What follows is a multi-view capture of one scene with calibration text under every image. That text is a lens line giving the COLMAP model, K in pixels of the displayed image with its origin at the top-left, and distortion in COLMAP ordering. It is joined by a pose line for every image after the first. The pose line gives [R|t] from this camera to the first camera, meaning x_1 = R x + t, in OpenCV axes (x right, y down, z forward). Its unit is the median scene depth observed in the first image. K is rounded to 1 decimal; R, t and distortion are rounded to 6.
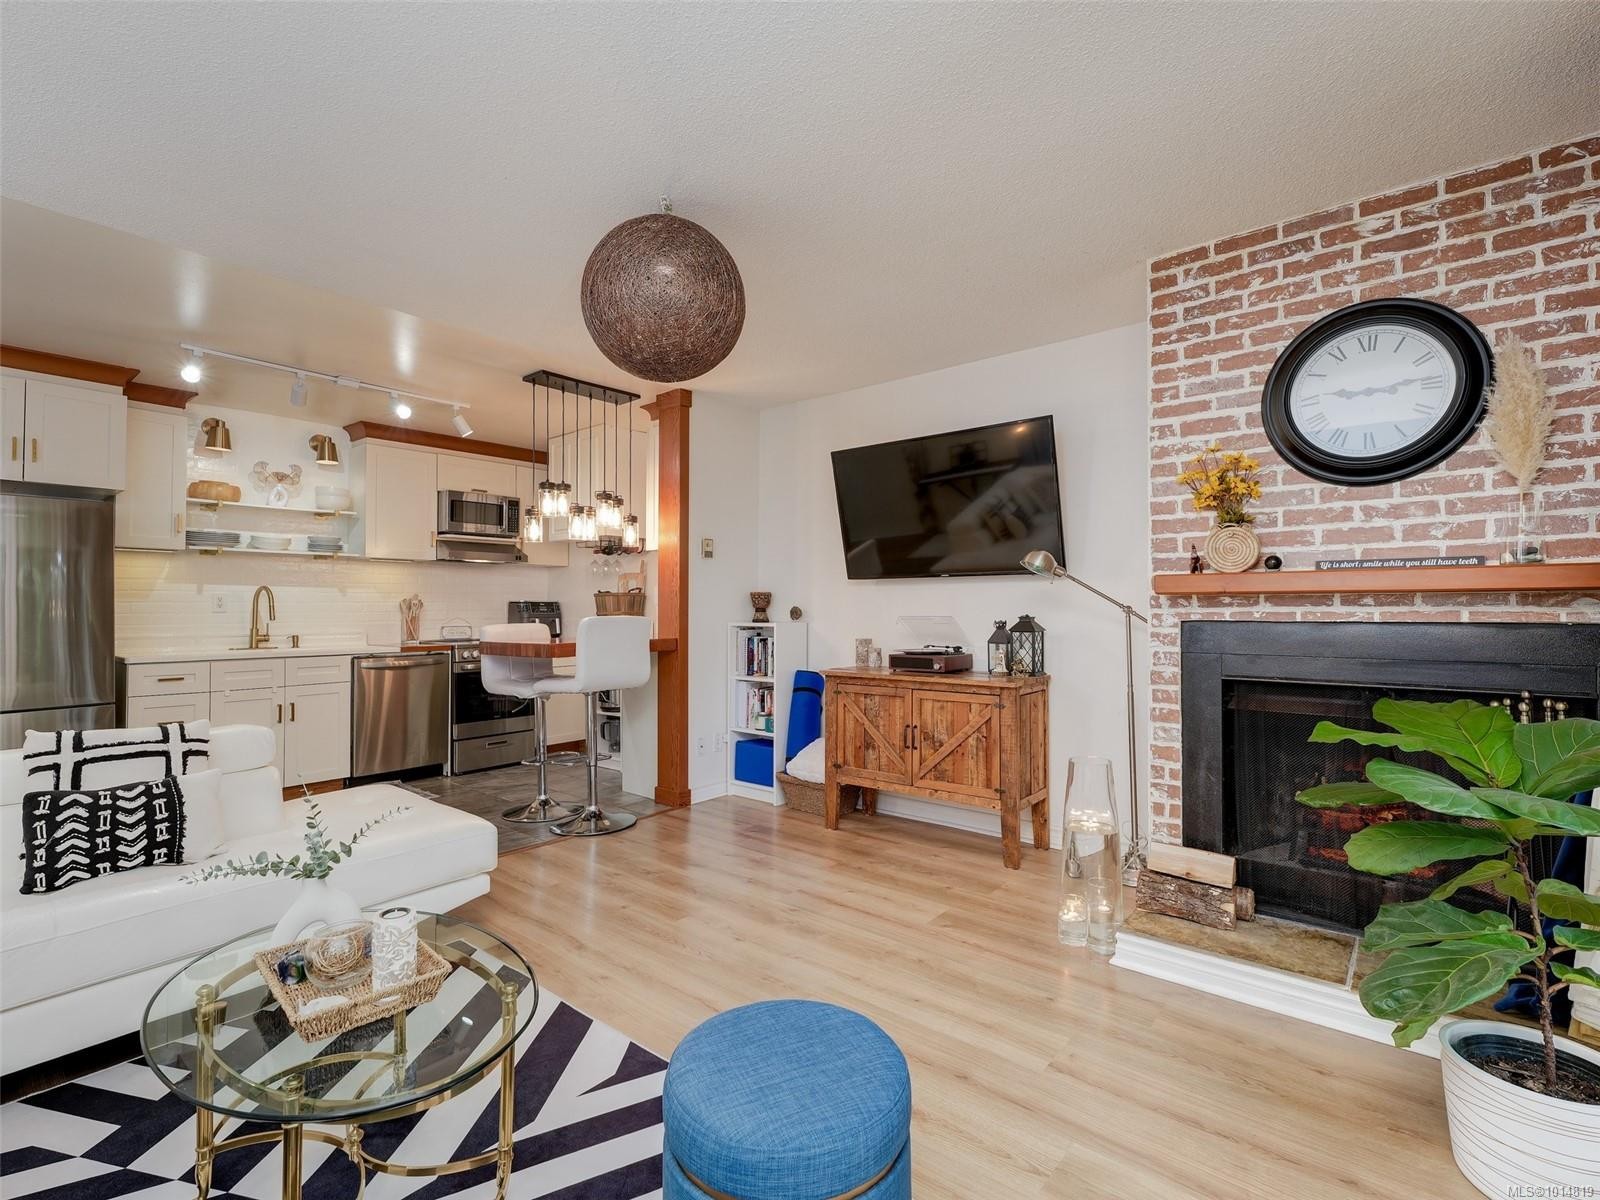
lens RADIAL K [[750.8, 0, 815.4], [0, 750.8, 597.2], [0, 0, 1]] dist [-0.009989, -0.000417]
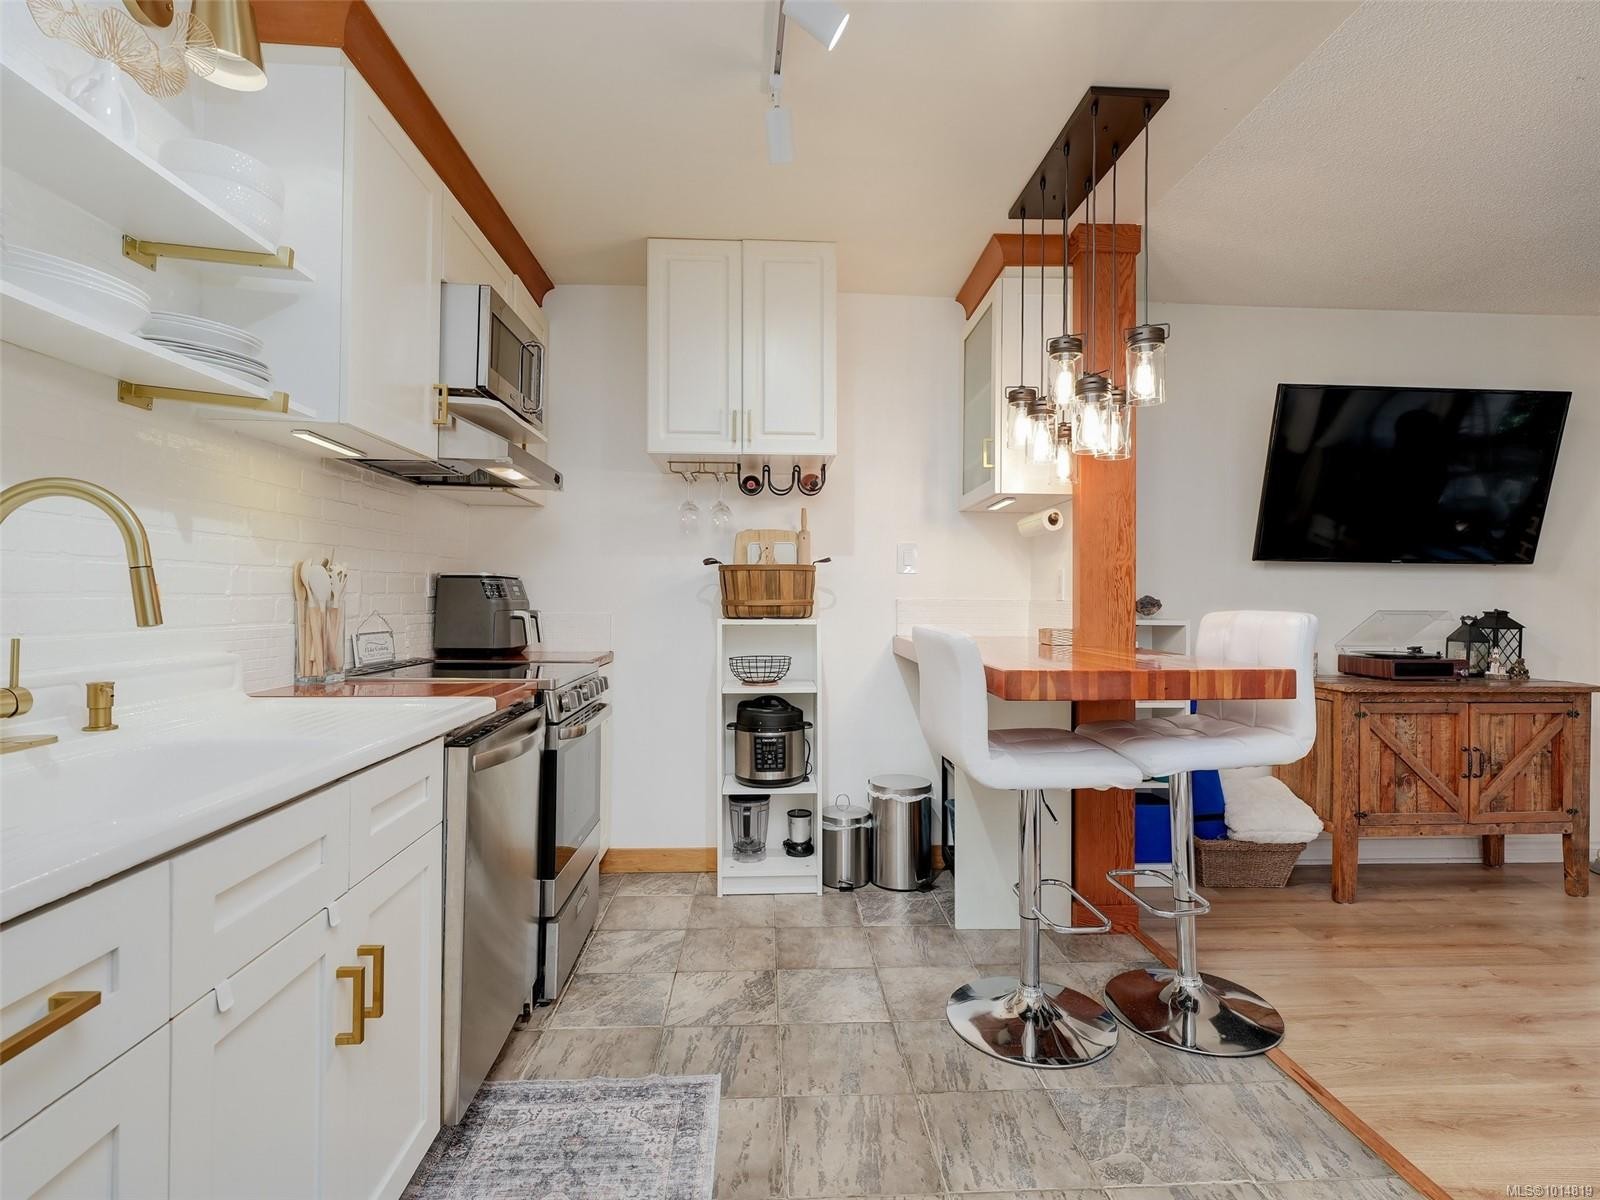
lens RADIAL K [[783.1, 0, 800.6], [0, 783.1, 591.4], [0, 0, 1]] dist [-0.002344, -0.000332]
pose [[0.737378, 0.015504, 0.675303, -0.699524], [-0.021185, 0.999776, 0.000179, 0.014231], [-0.675148, -0.014438, 0.737541, 0.635495]]
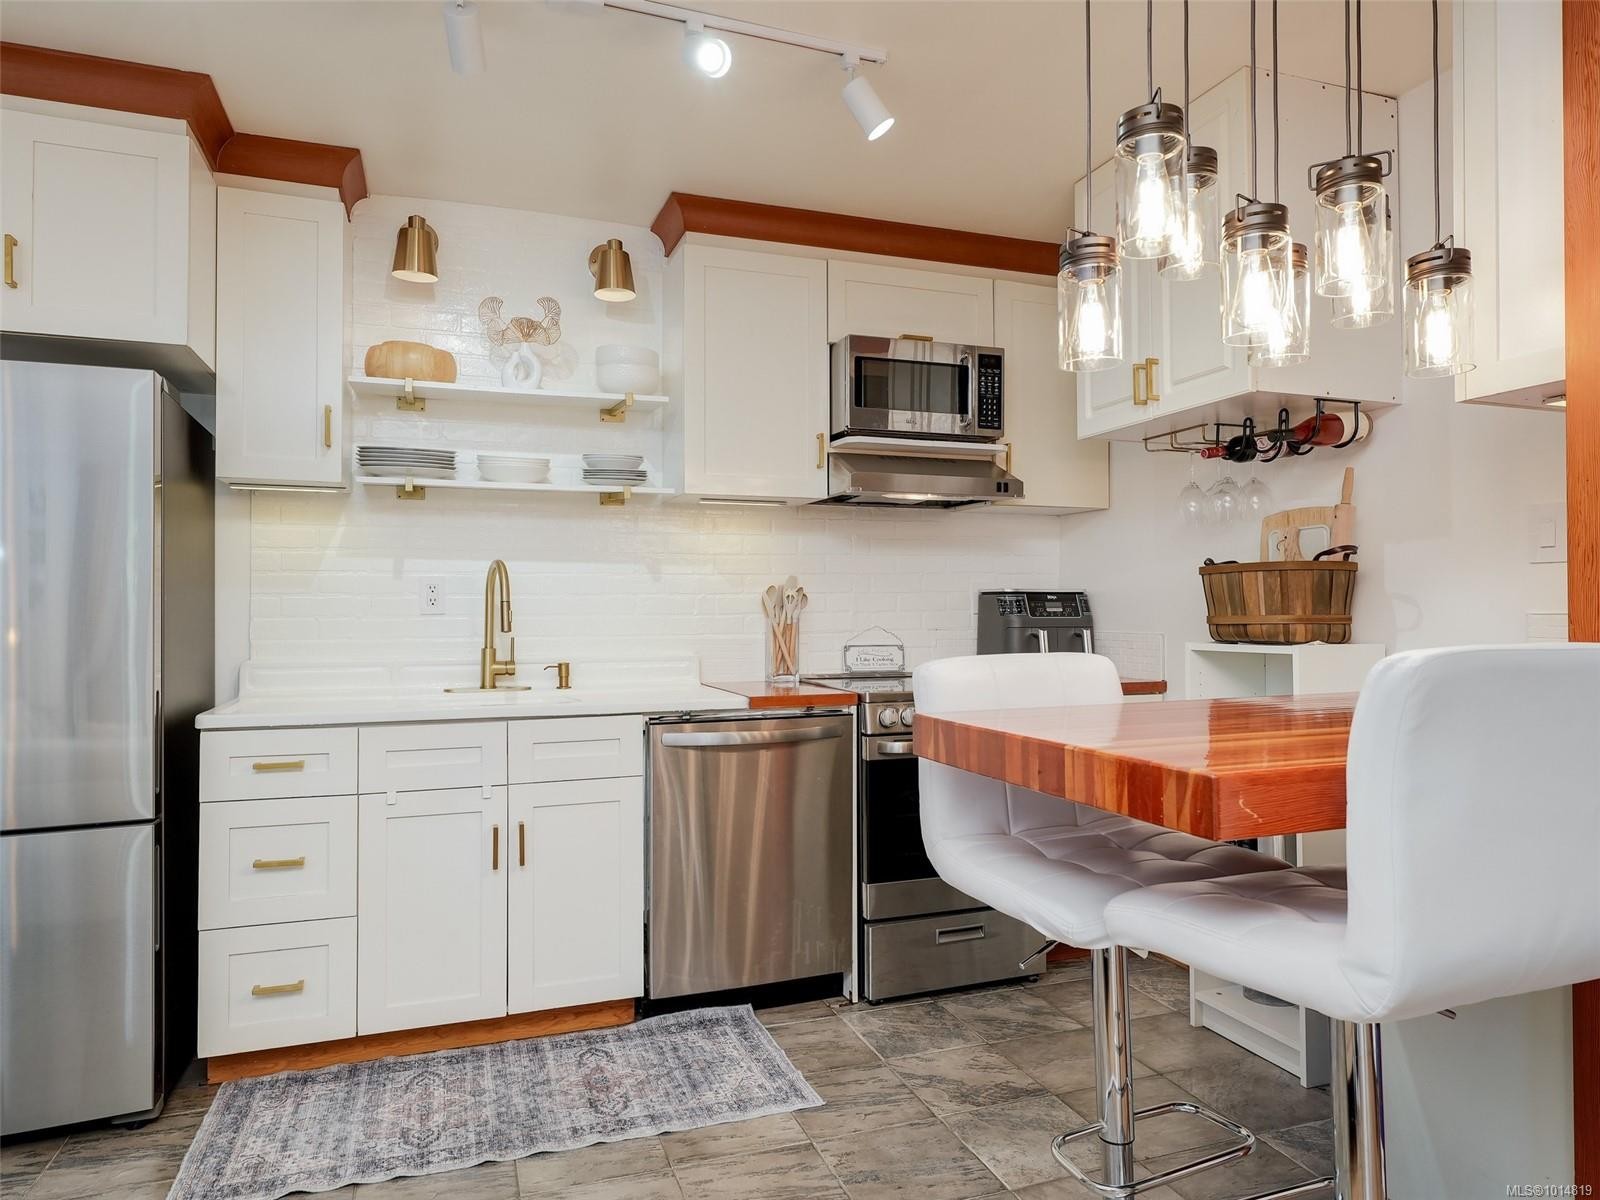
lens RADIAL K [[1004.4, 0, 807.2], [0, 1004.4, 590.5], [0, 0, 1]] dist [-0.002380, -0.001419]
pose [[0.858776, -0.008178, -0.512287, -0.231593], [0.007802, 0.999965, -0.002885, 0.007679], [0.512293, -0.001519, 0.858810, 0.526328]]
